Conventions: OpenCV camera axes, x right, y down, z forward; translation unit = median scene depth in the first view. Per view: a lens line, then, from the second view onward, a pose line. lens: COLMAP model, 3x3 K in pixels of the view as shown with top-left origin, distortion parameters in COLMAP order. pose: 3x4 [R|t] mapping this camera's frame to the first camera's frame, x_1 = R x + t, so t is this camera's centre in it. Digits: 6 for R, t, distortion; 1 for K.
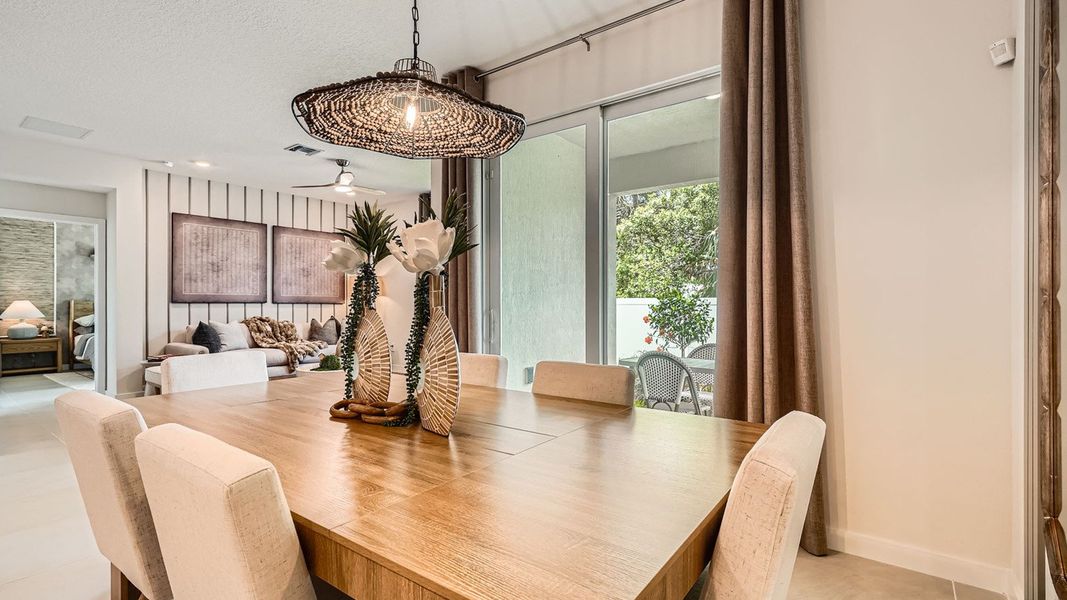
lens RADIAL K [[483.5, 0, 533.5], [0, 483.5, 300.0], [0, 0, 1]] dist [0.001082, 0.000326]
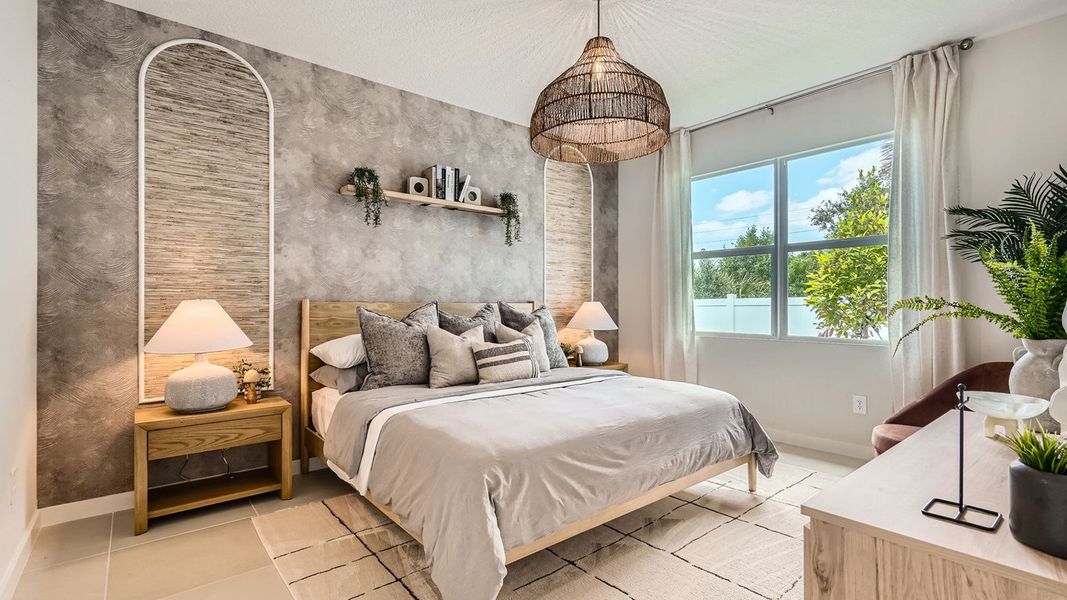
lens RADIAL K [[483.5, 0, 533.5], [0, 483.5, 300.0], [0, 0, 1]] dist [0.001082, 0.000326]
pose [[0.971284, -0.003394, -0.237899, -0.696103], [0.002974, 0.999993, -0.002126, 0.002638], [0.237904, 0.001358, 0.971288, 0.676927]]
